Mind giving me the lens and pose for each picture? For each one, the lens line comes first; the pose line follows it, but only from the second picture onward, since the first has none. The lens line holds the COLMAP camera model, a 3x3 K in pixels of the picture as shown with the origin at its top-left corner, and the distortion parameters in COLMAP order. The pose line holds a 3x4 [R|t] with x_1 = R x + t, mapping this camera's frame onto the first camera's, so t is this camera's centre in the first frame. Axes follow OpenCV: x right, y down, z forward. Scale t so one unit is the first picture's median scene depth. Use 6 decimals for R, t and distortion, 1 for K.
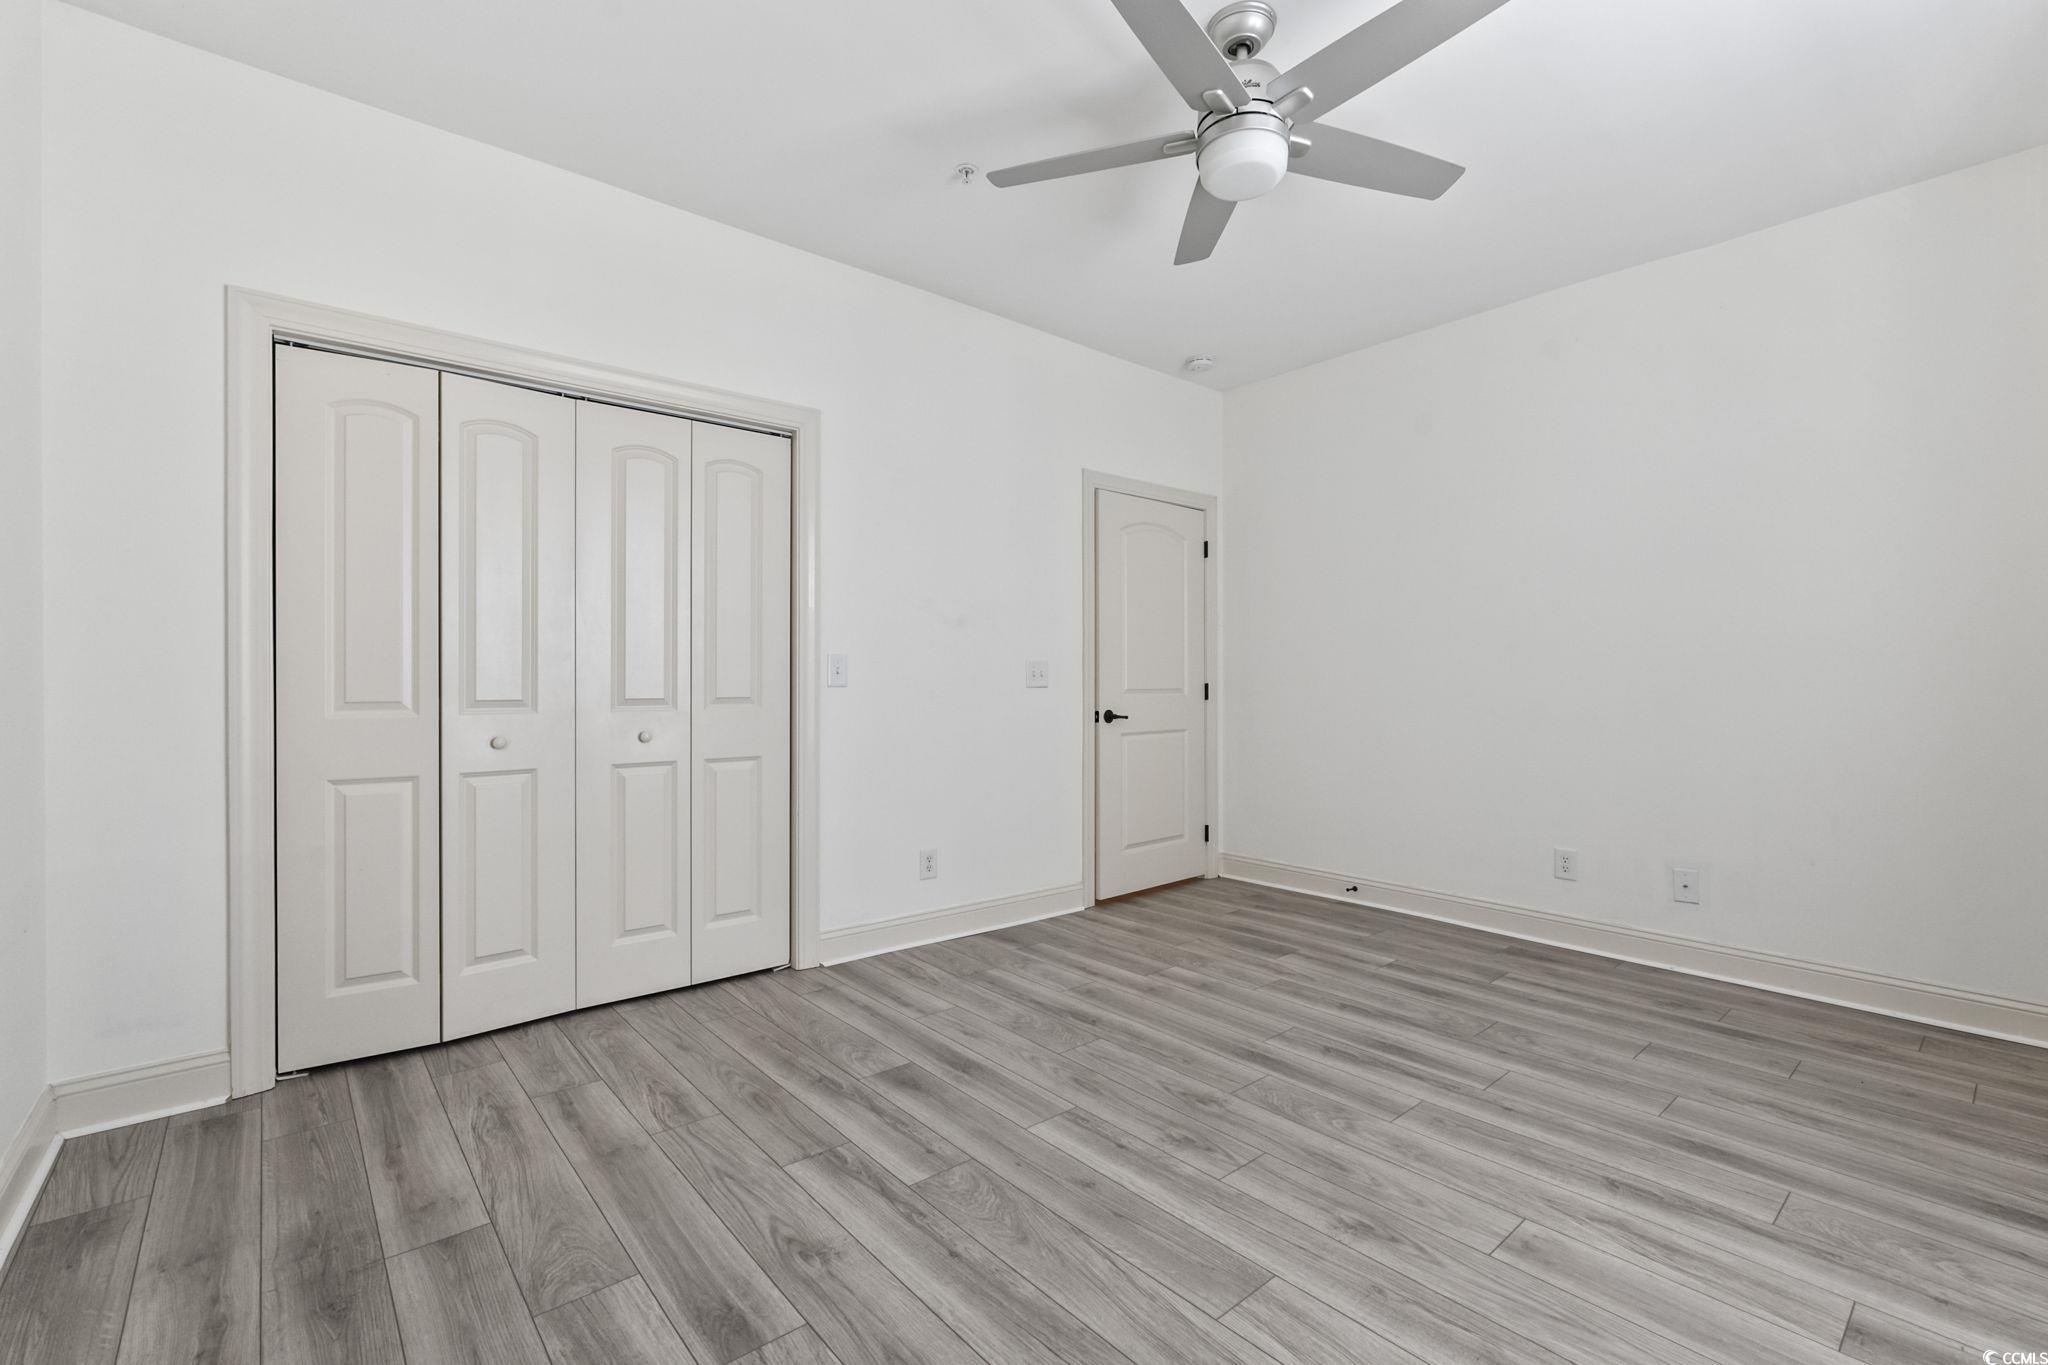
lens RADIAL K [[898.5, 0, 1024.4], [0, 898.5, 674.1], [0, 0, 1]] dist [-0.001705, -0.000133]
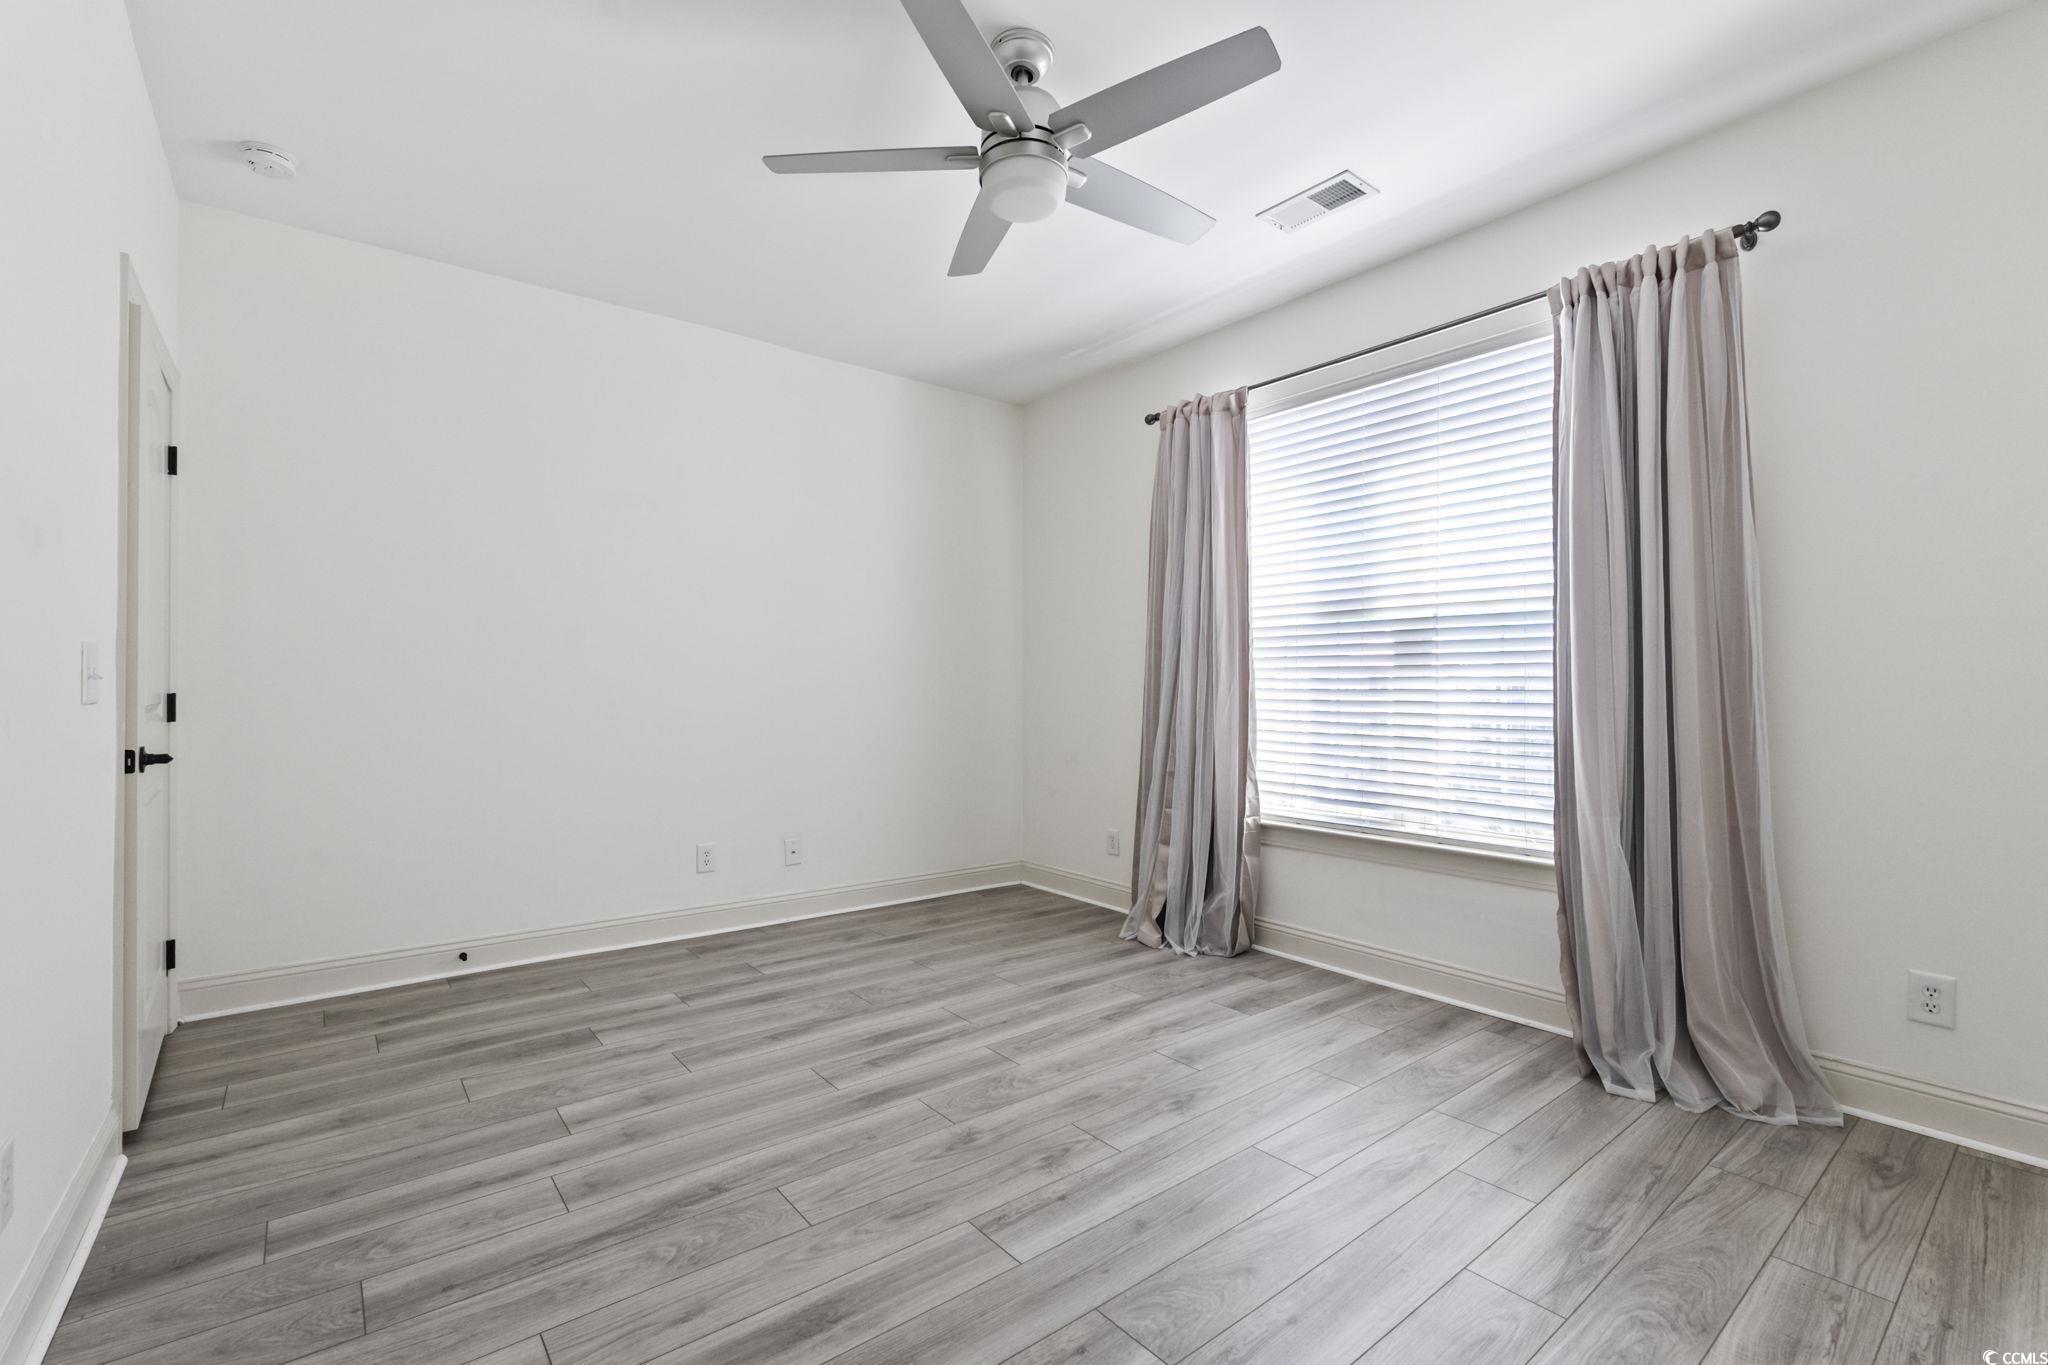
lens RADIAL K [[898.5, 0, 1024.4], [0, 898.5, 674.1], [0, 0, 1]] dist [-0.001705, -0.000133]
pose [[0.031129, 0.015078, 0.999402, -0.666781], [-0.009506, 0.999845, -0.014789, 0.003362], [-0.999470, -0.009040, 0.031267, 0.825998]]
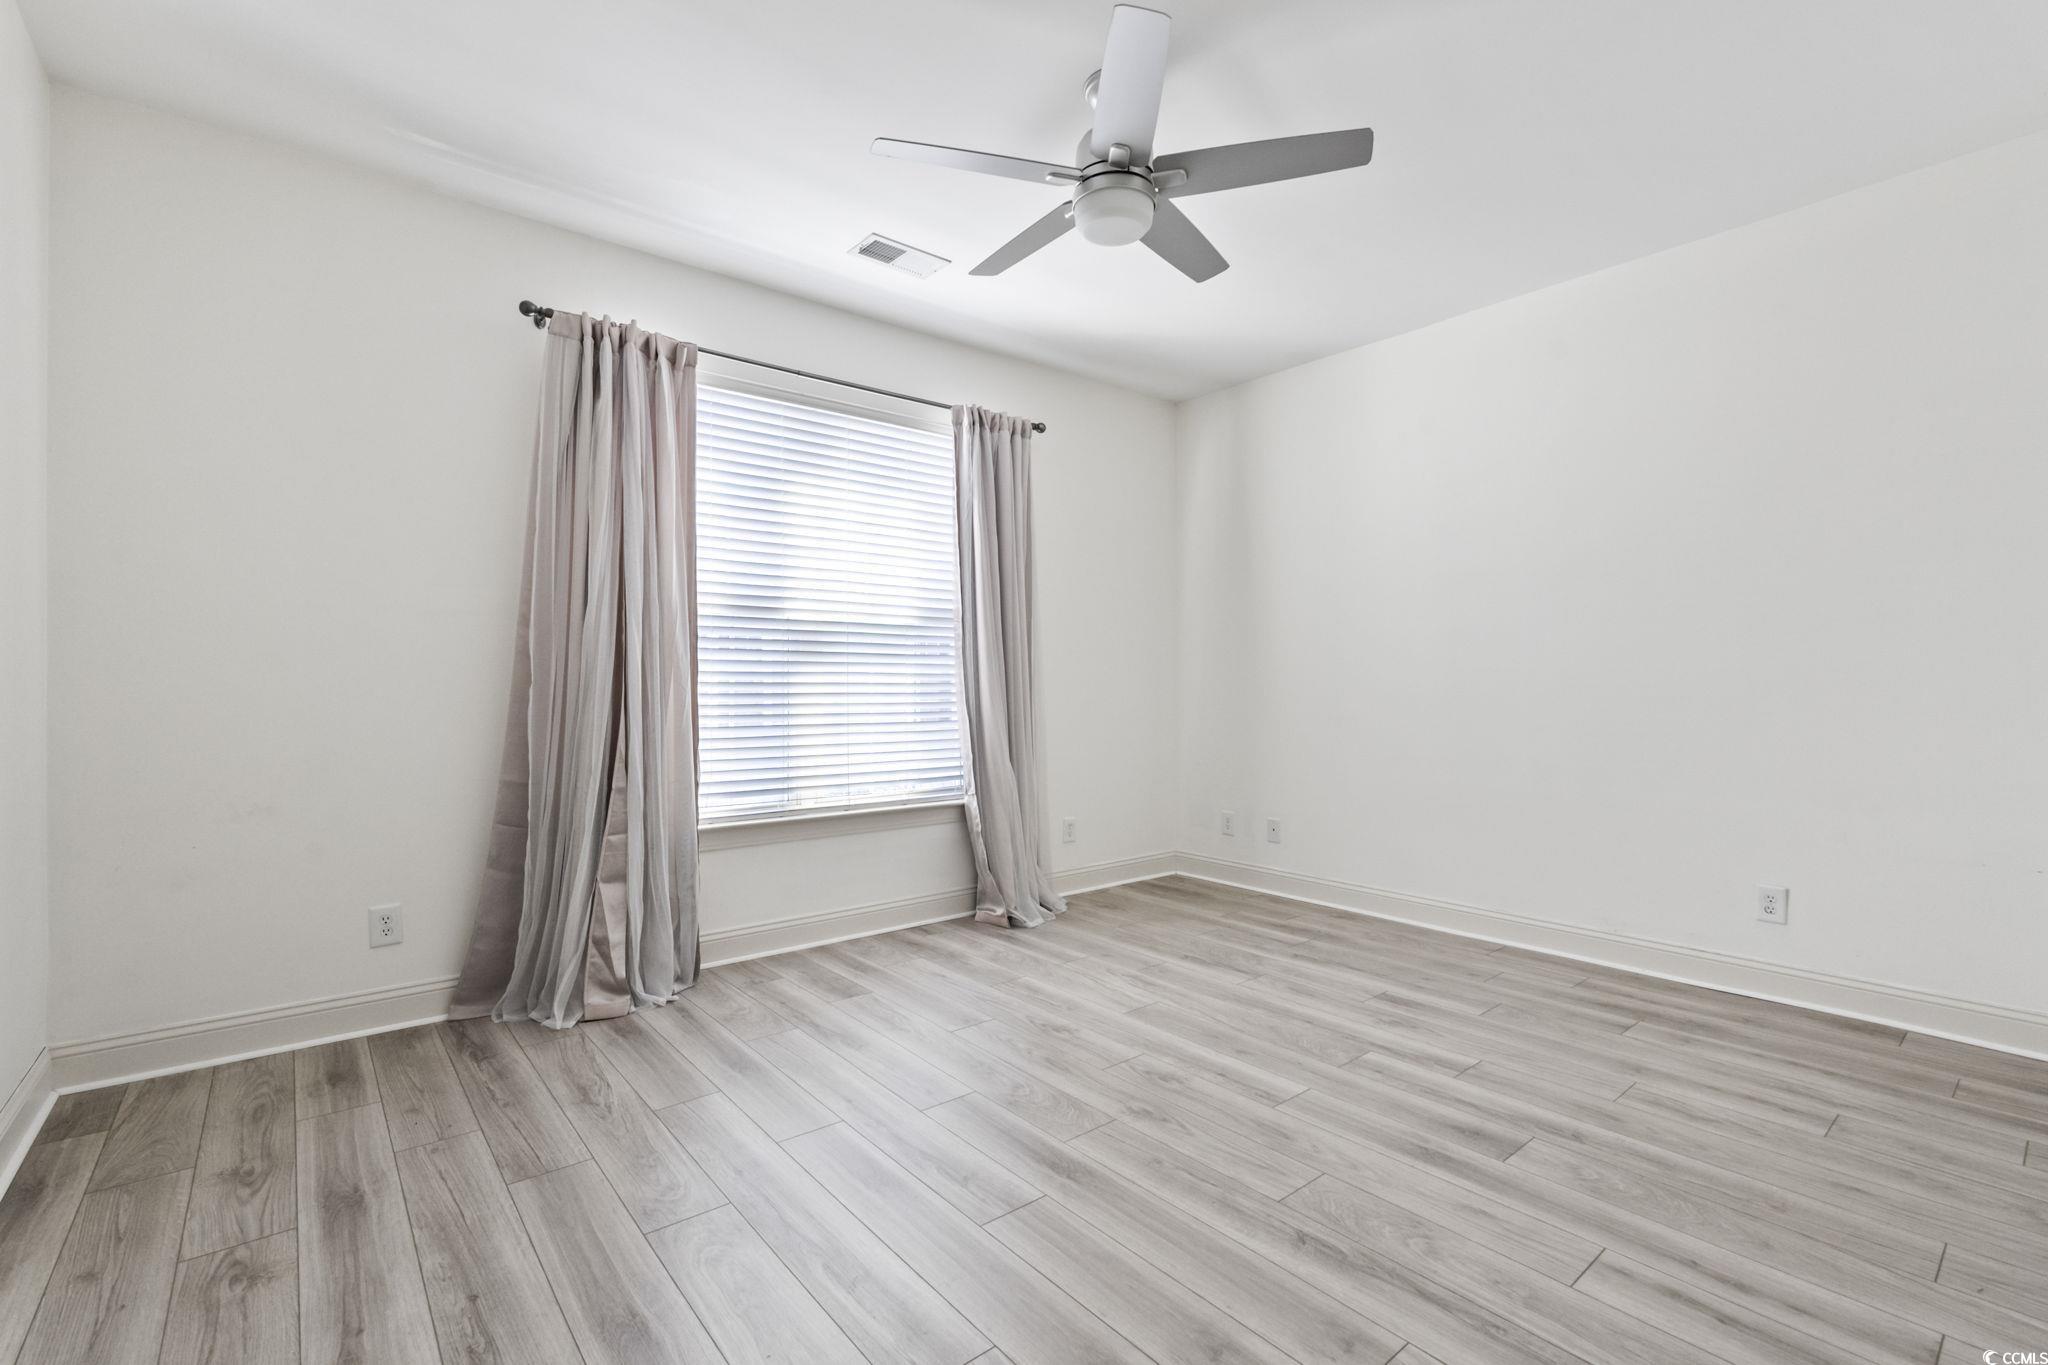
lens RADIAL K [[898.5, 0, 1024.4], [0, 898.5, 674.1], [0, 0, 1]] dist [-0.001705, -0.000133]
pose [[-0.999810, -0.000398, 0.019508, 0.281391], [-0.000740, 0.999845, -0.017570, 0.013017], [-0.019498, -0.017581, -0.999655, 1.792952]]
